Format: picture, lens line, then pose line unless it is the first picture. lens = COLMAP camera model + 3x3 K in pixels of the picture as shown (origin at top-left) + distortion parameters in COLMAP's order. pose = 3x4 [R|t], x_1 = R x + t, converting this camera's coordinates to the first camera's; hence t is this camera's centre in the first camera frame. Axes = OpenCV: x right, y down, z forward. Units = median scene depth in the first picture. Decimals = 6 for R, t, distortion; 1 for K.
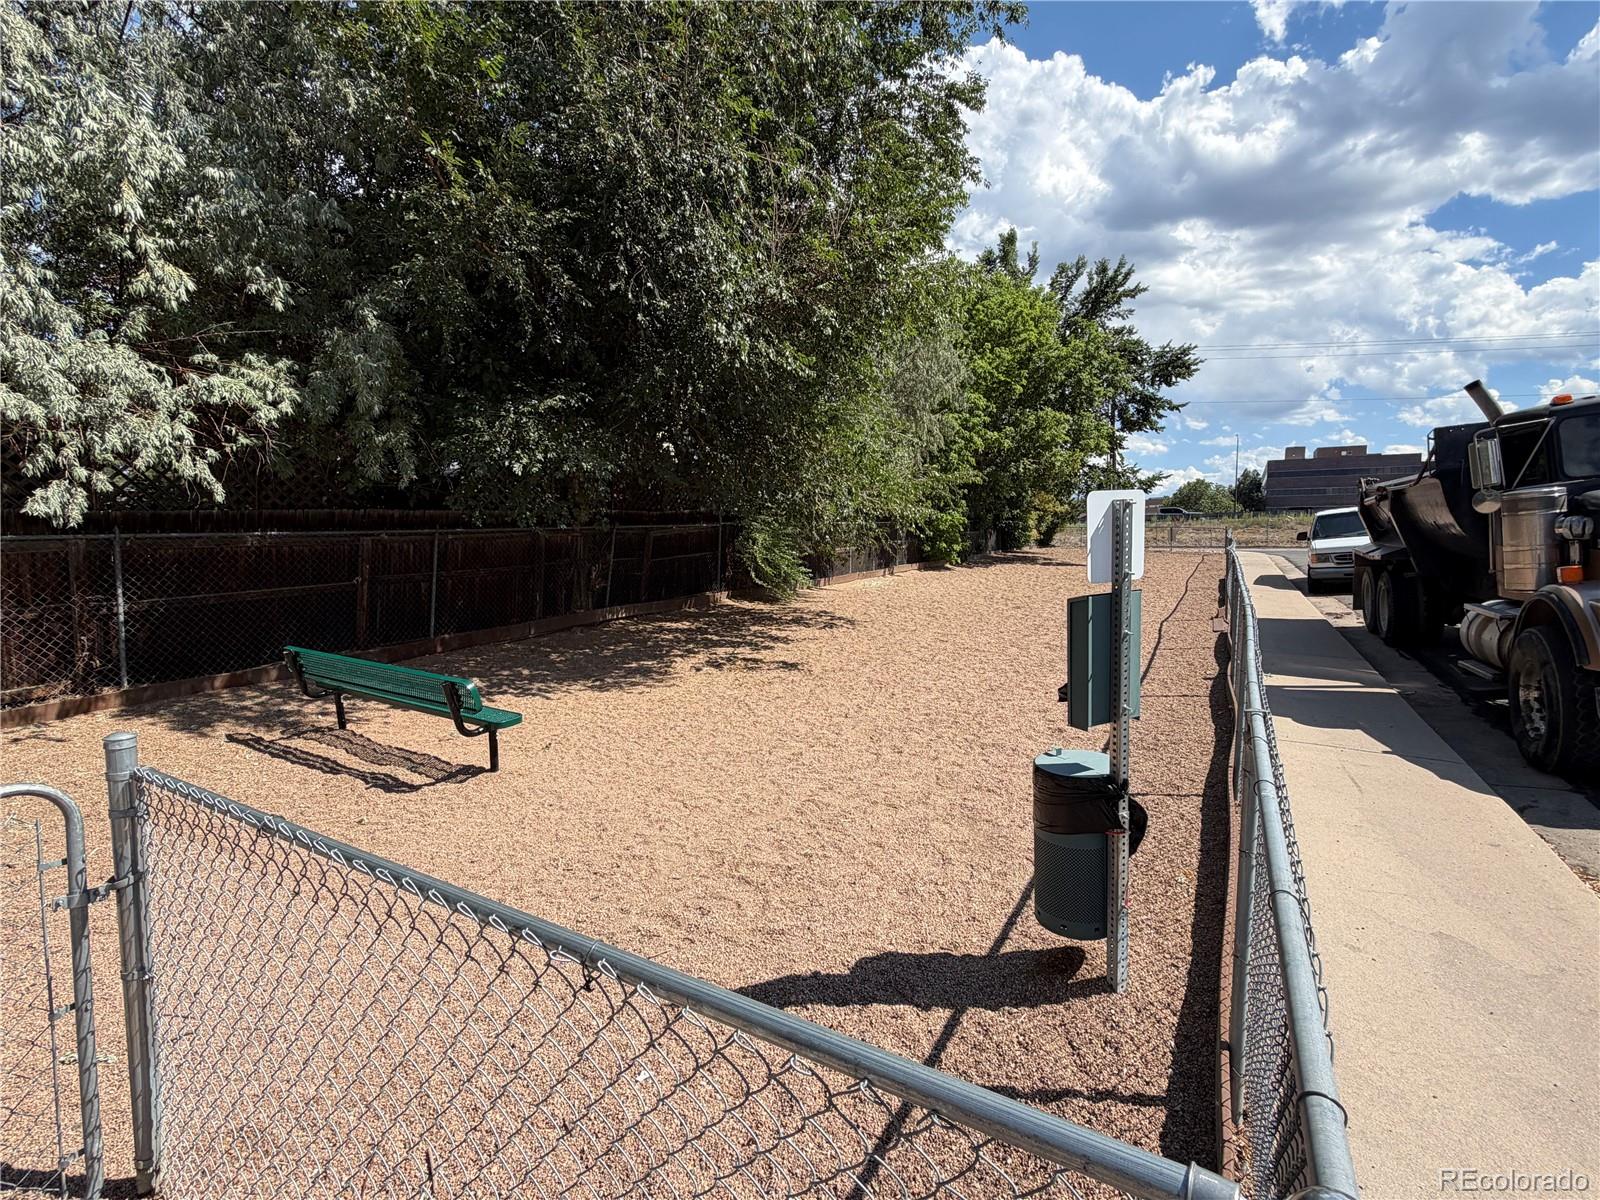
lens RADIAL K [[732.7, 0, 792.2], [0, 732.7, 594.8], [0, 0, 1]] dist [0.027272, -0.010483]
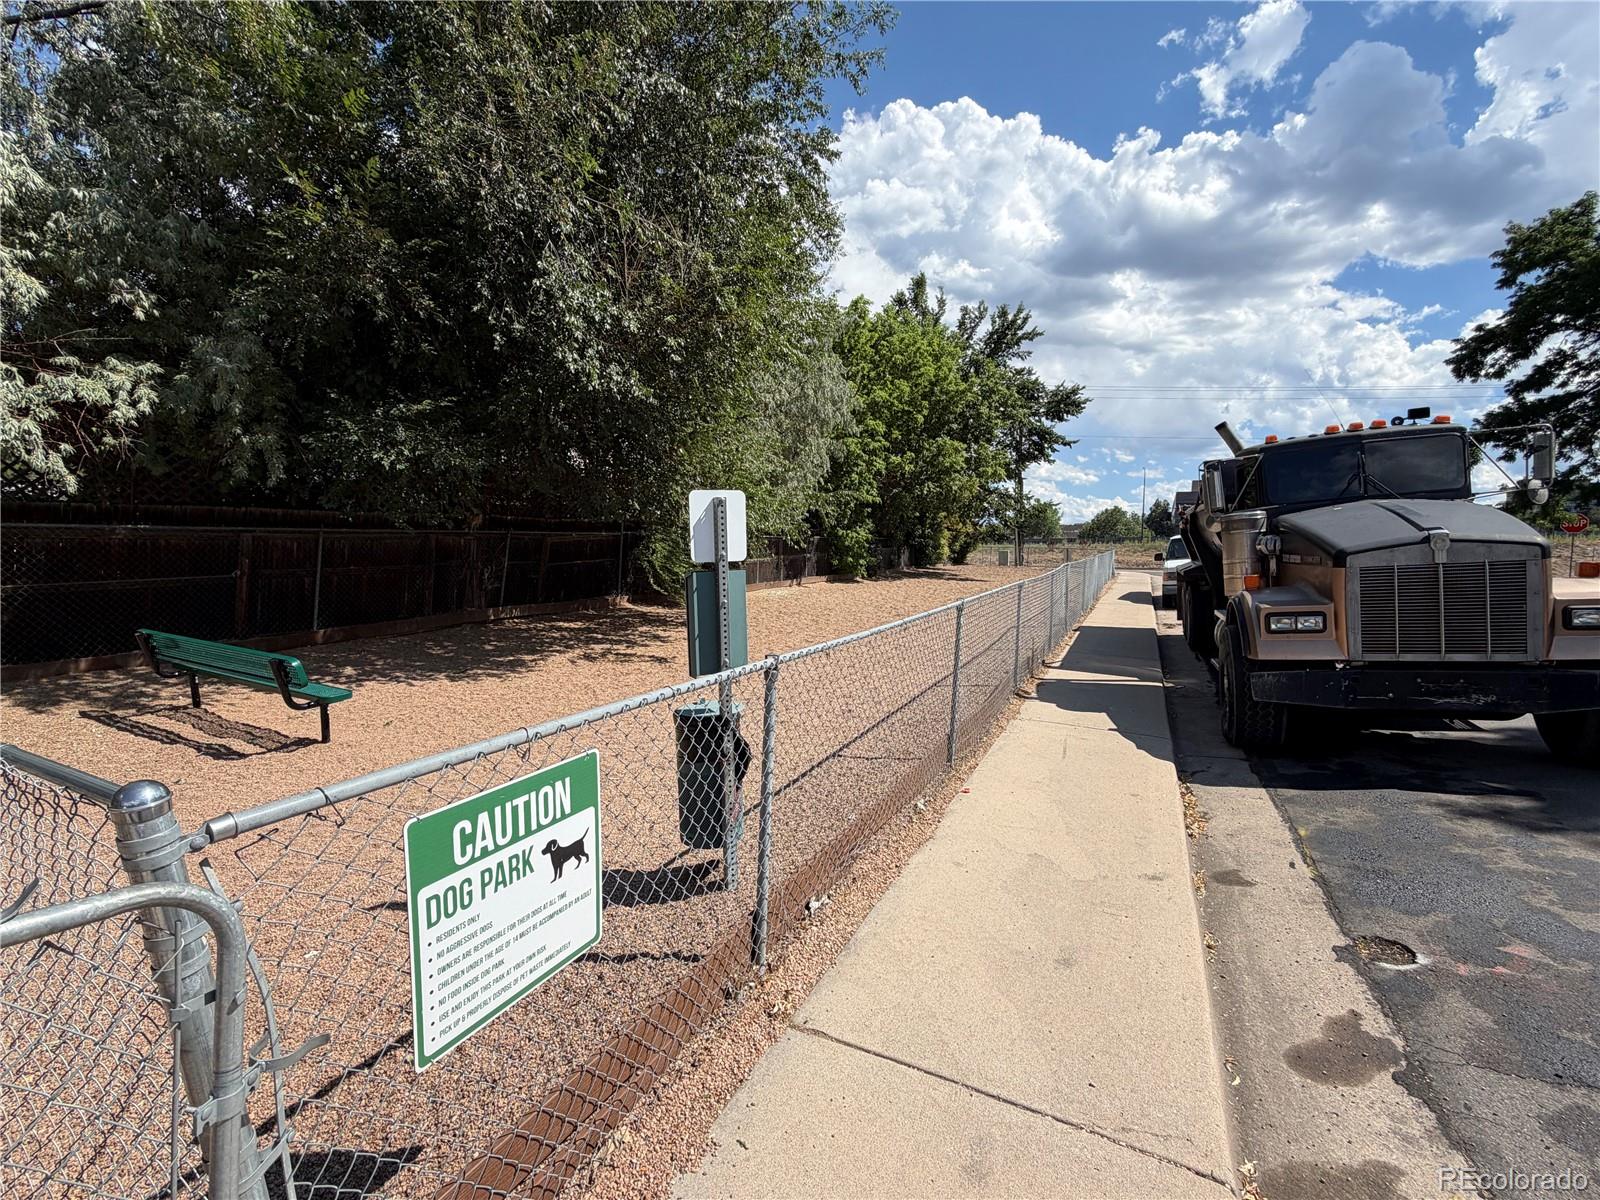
lens RADIAL K [[702.2, 0, 800.0], [0, 702.2, 600.0], [0, 0, 1]] dist [0.028172, -0.010405]
pose [[0.998015, 0.016707, 0.060719, 0.108480], [-0.015812, 0.999760, -0.015190, 0.014289], [-0.060958, 0.014200, 0.998039, -0.048866]]
